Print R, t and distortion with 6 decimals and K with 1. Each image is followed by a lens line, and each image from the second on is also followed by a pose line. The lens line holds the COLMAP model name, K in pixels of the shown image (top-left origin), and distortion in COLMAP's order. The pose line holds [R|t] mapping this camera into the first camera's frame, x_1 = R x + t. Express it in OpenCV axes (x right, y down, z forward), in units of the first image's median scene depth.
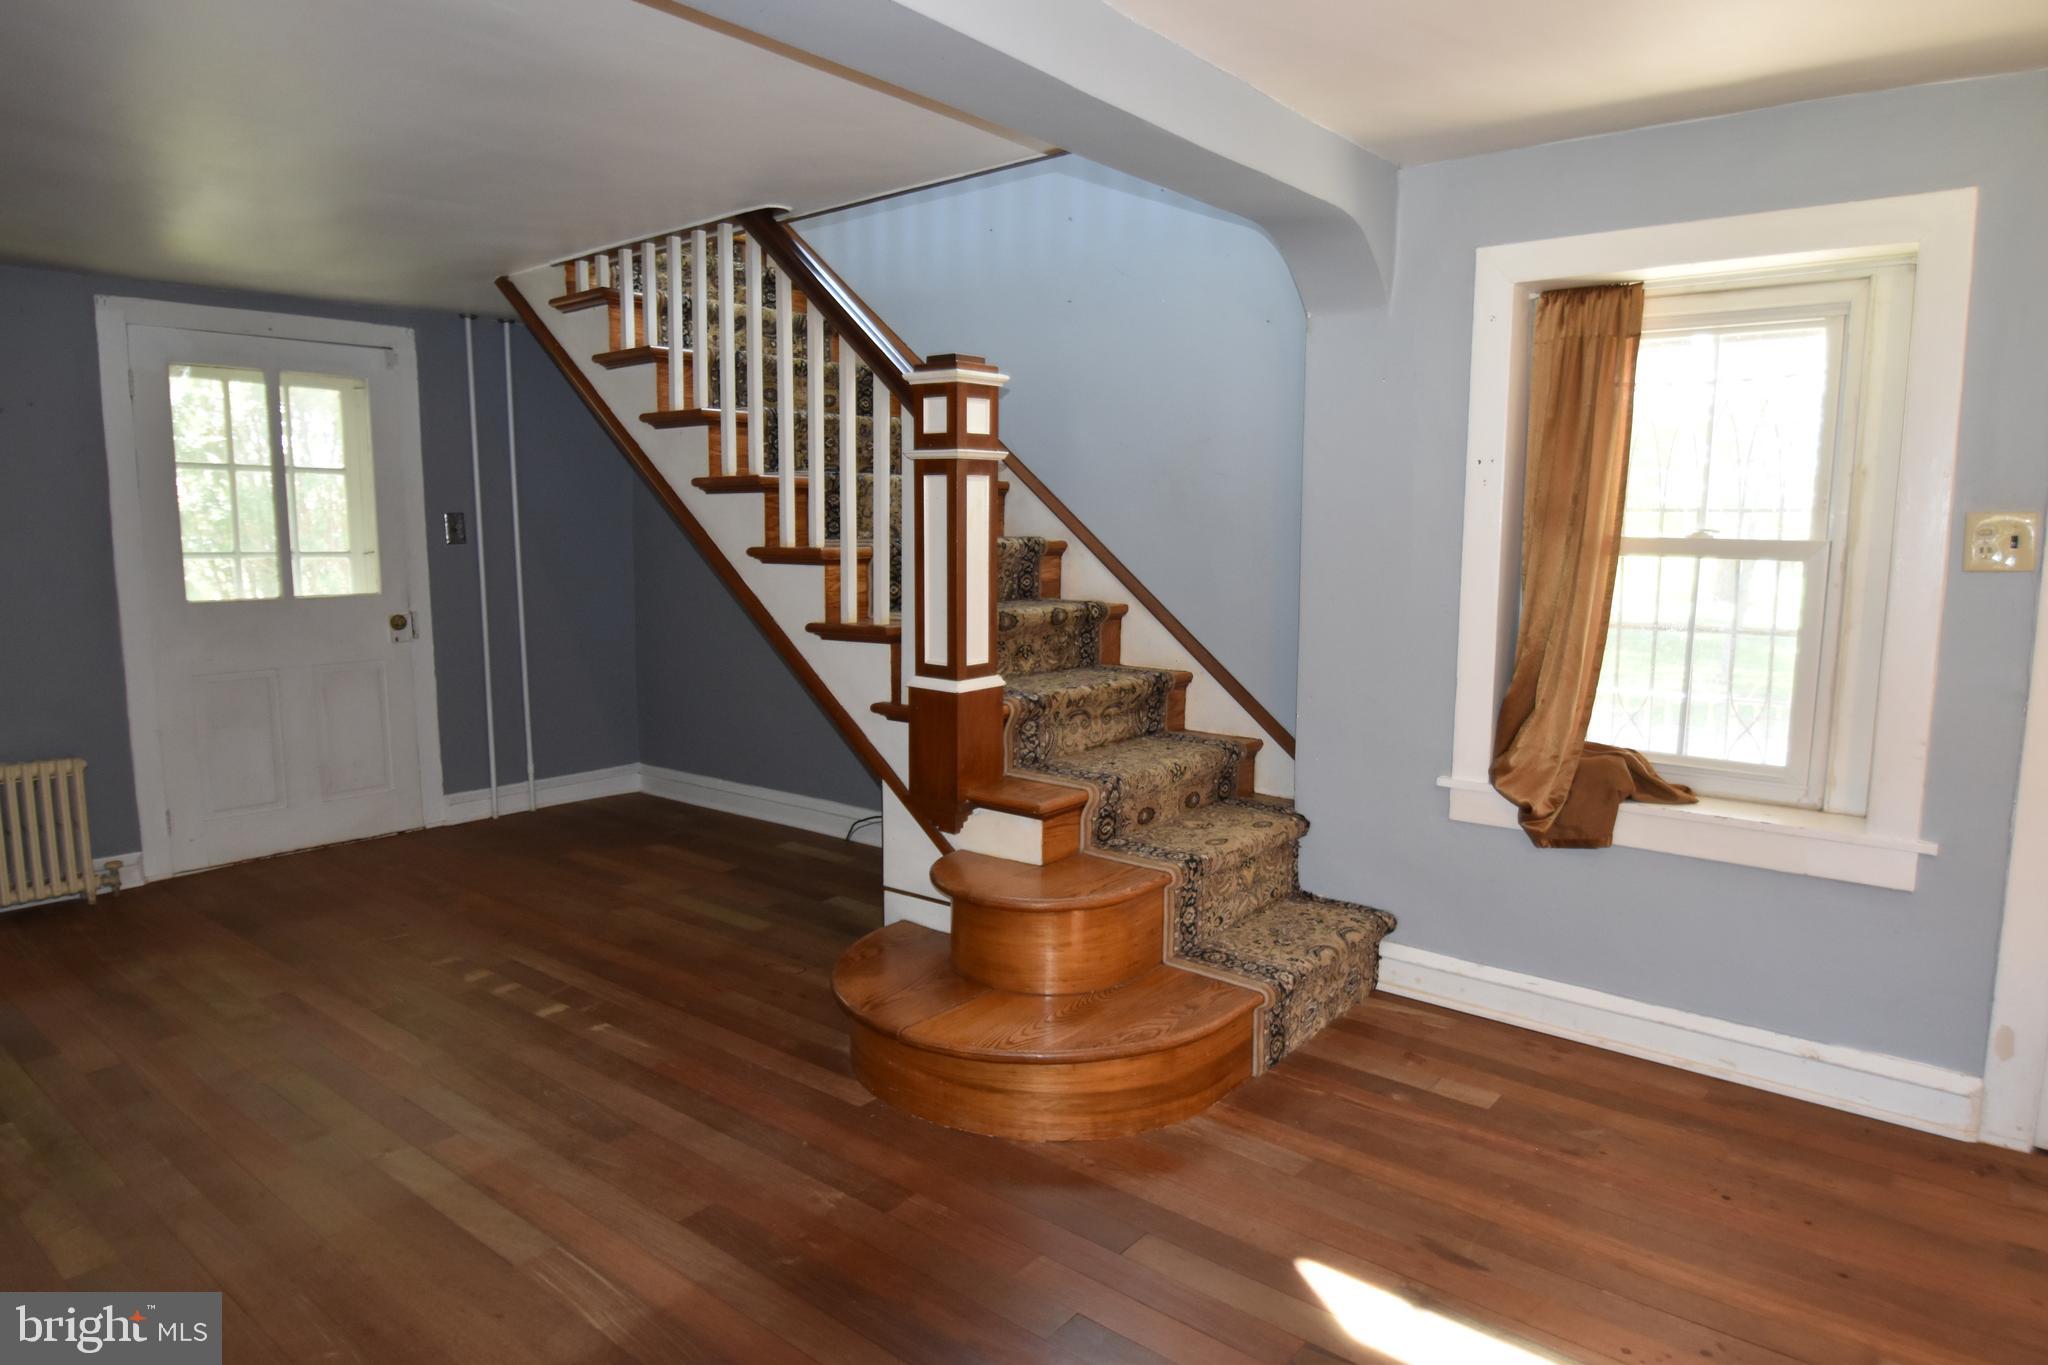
lens RADIAL K [[1227.8, 0, 1040.4], [0, 1227.8, 671.9], [0, 0, 1]] dist [-0.022488, -0.001609]
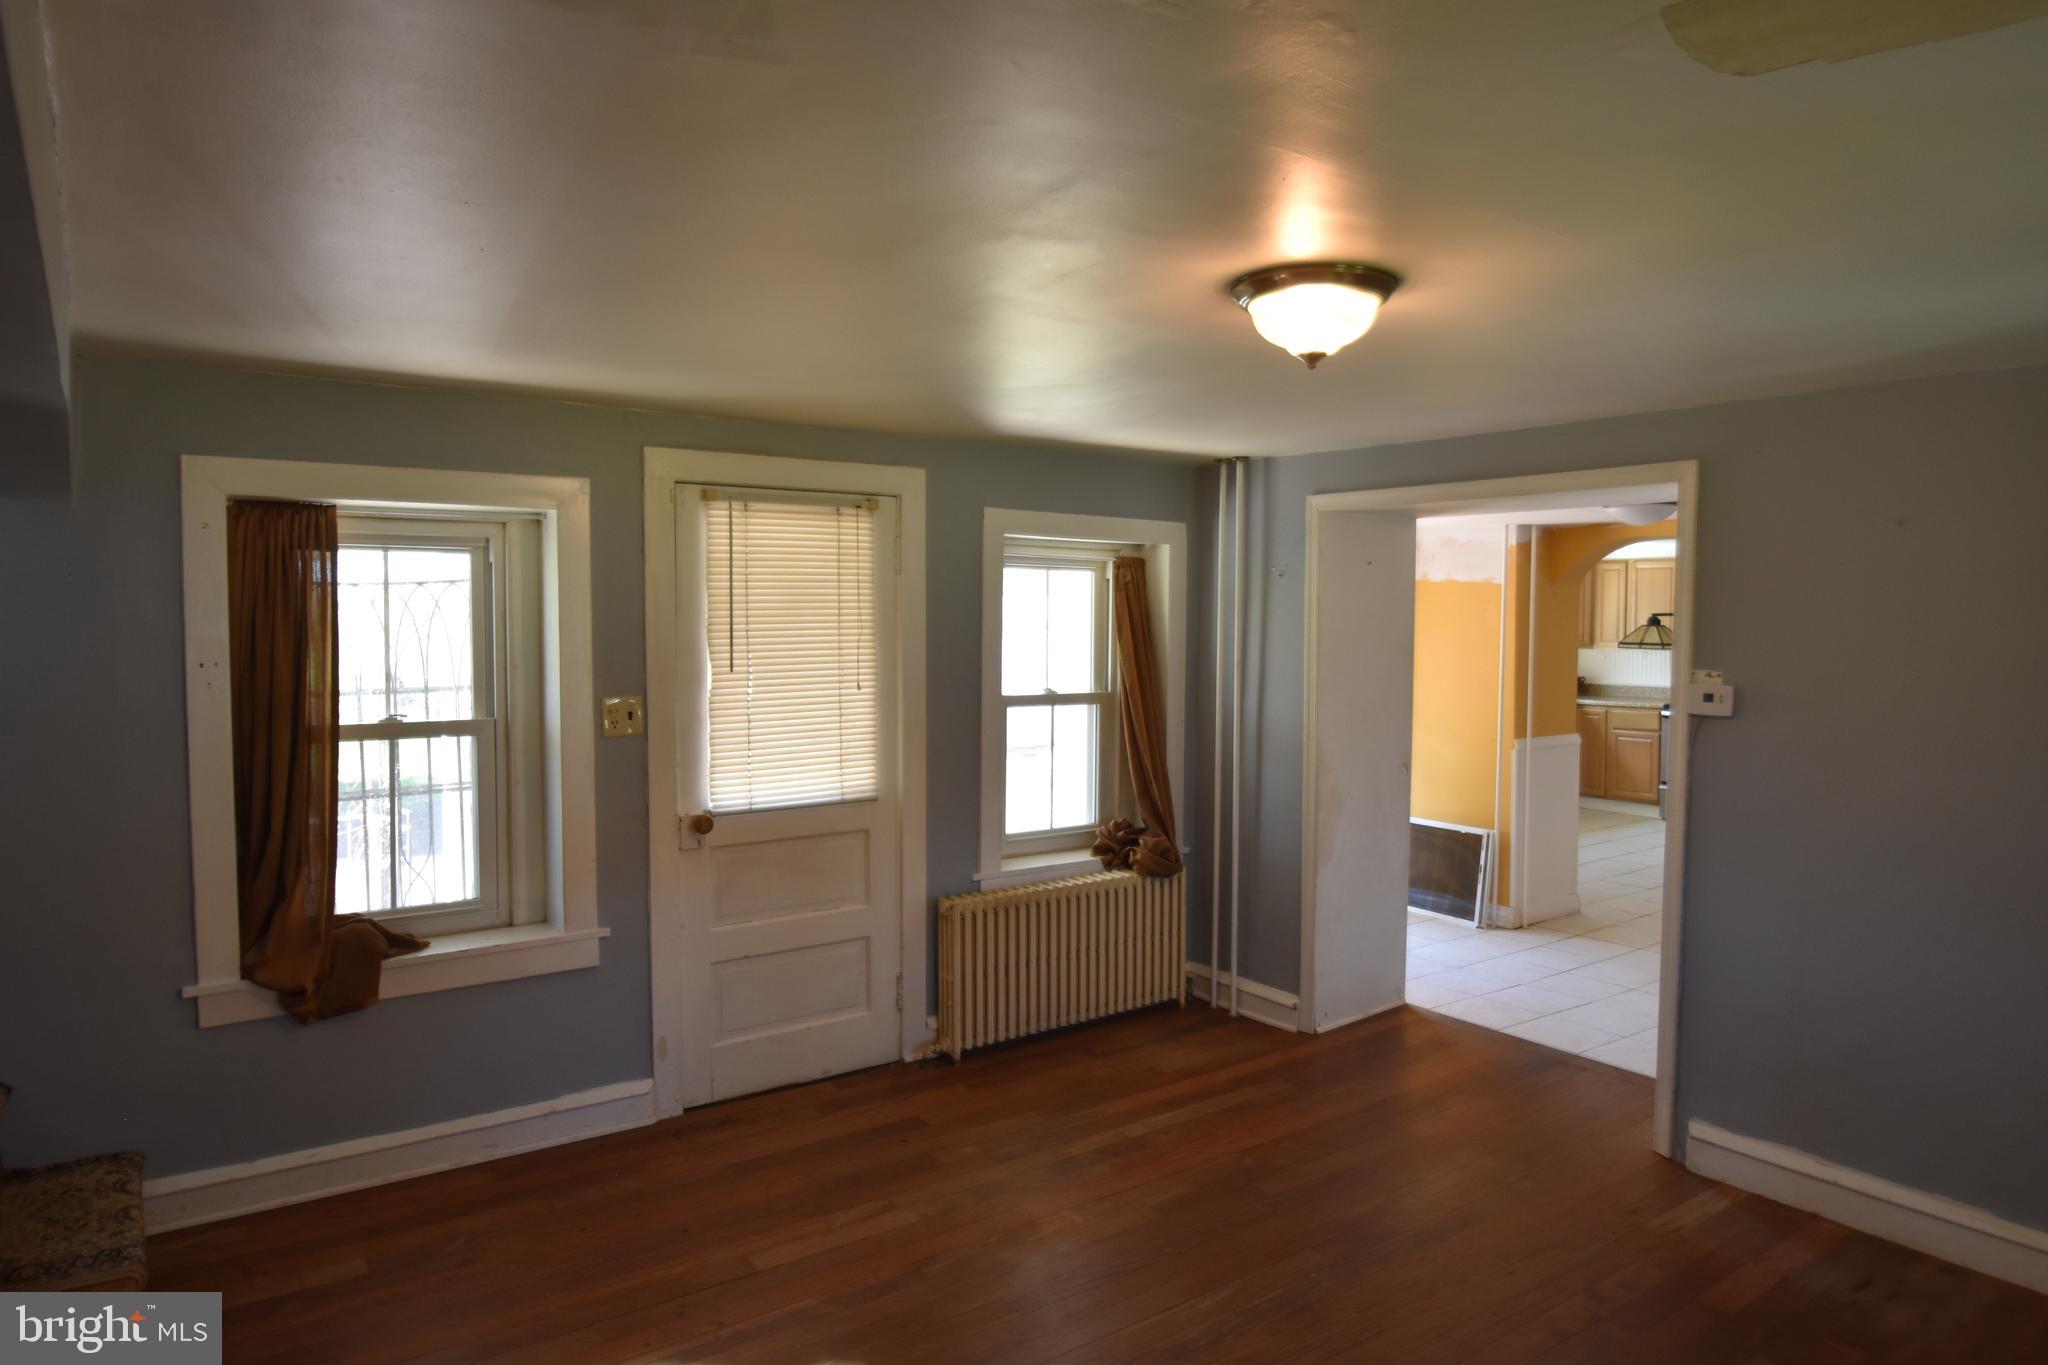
lens RADIAL K [[1227.8, 0, 1023.8], [0, 1227.8, 689.6], [0, 0, 1]] dist [-0.022488, -0.001609]
pose [[0.278413, -0.058355, 0.958687, -0.414565], [0.123080, 0.992091, 0.024645, -0.094716], [-0.952543, 0.111134, 0.283393, 0.080792]]
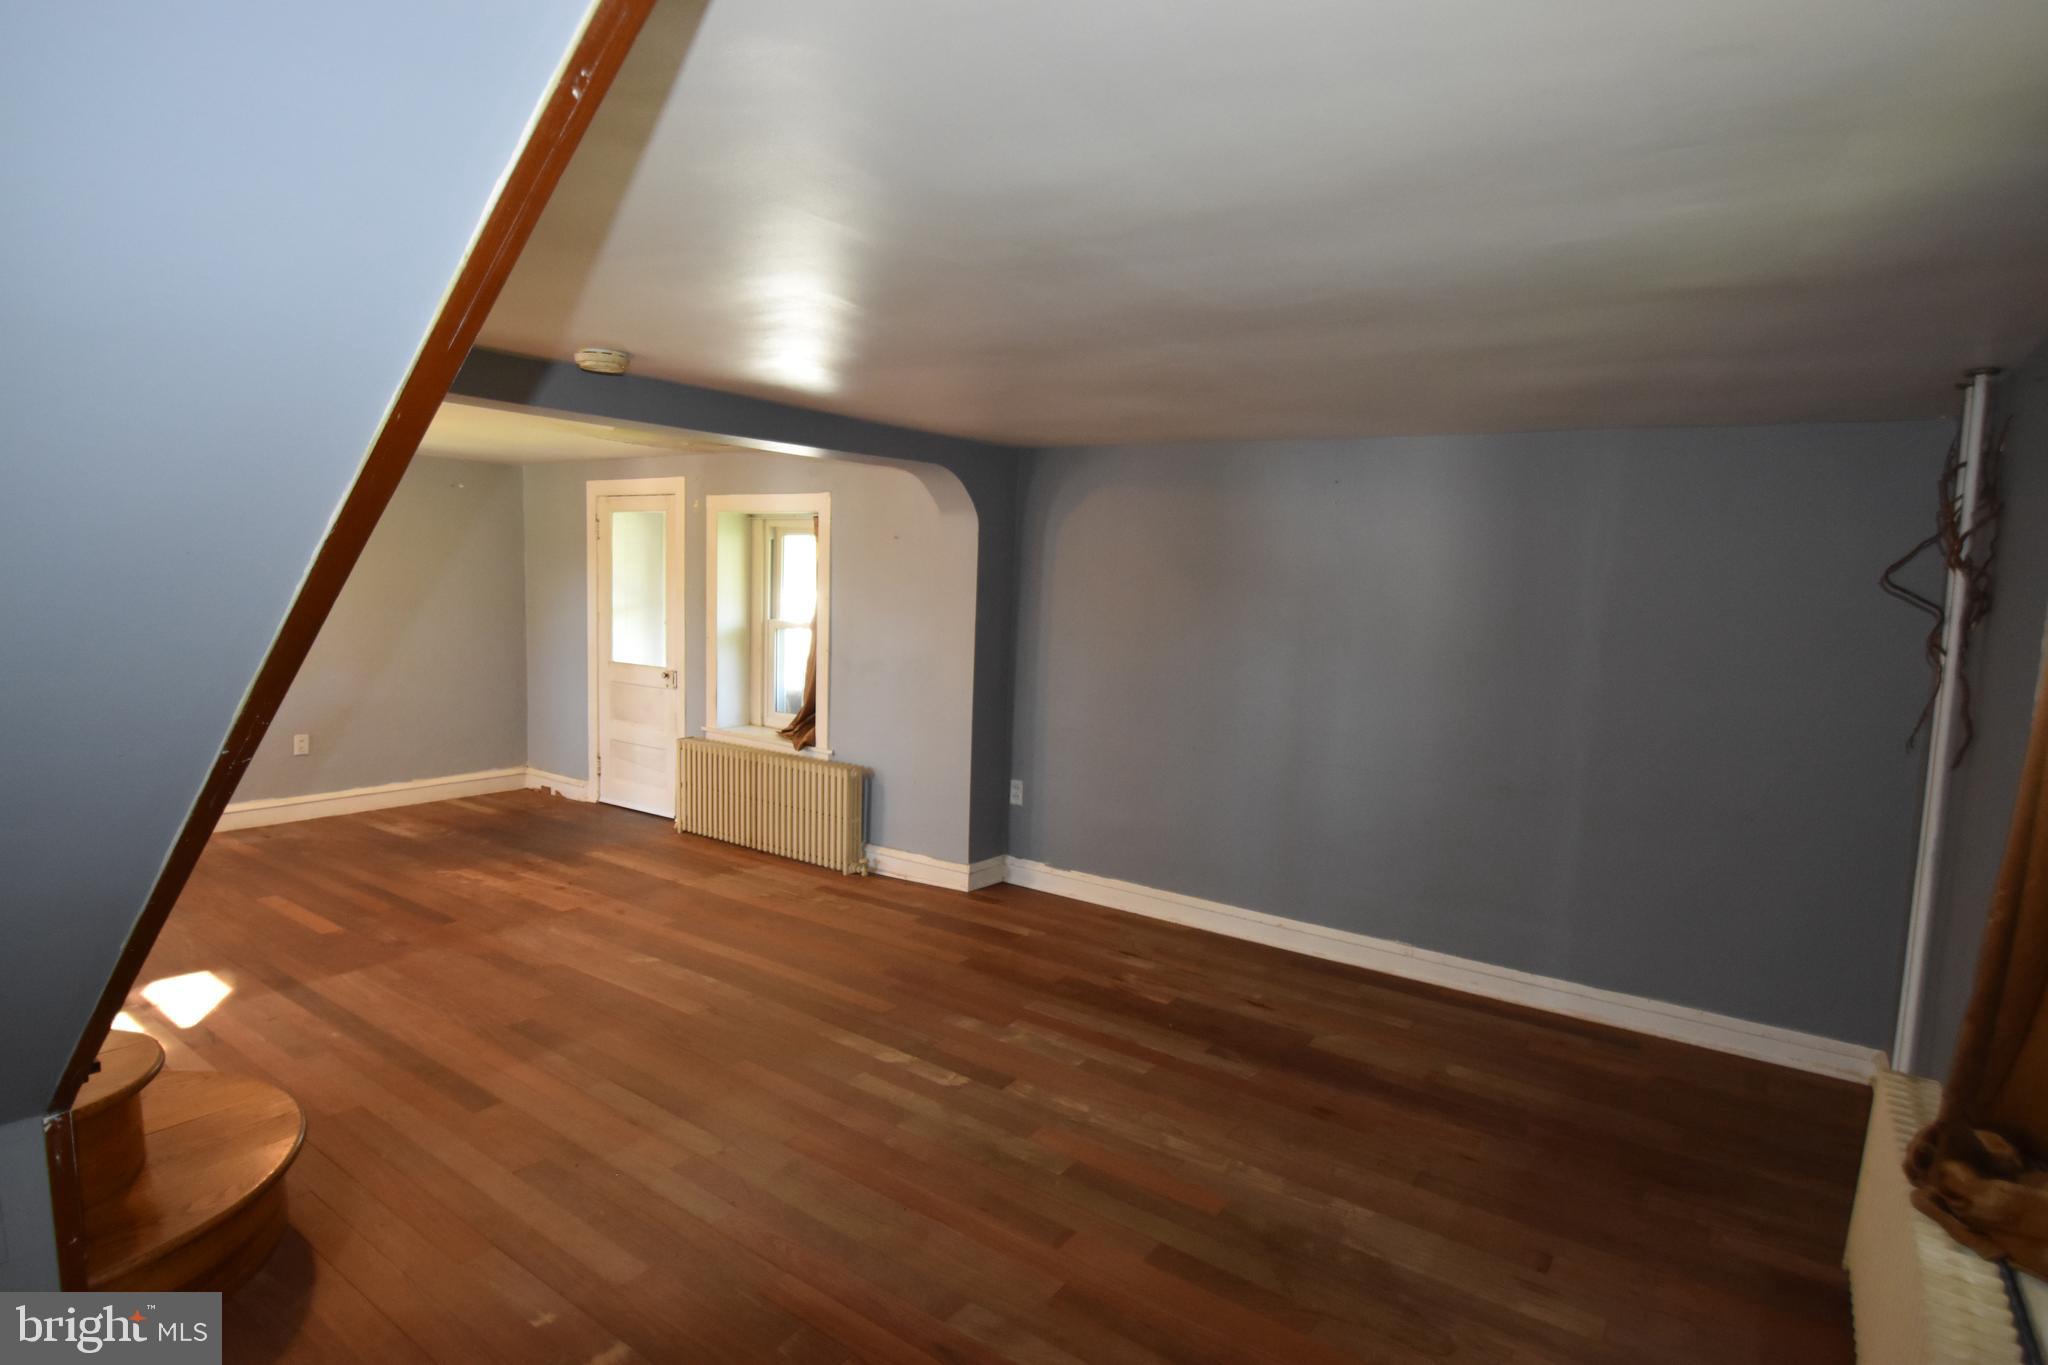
lens RADIAL K [[1115.7, 0, 1026.7], [0, 1115.7, 690.1], [0, 0, 1]] dist [-0.016401, -0.011634]
pose [[-0.998726, -0.033950, -0.037335, -0.654932], [-0.041553, 0.973074, 0.226716, -0.290472], [0.028633, 0.227978, -0.973245, 1.670508]]
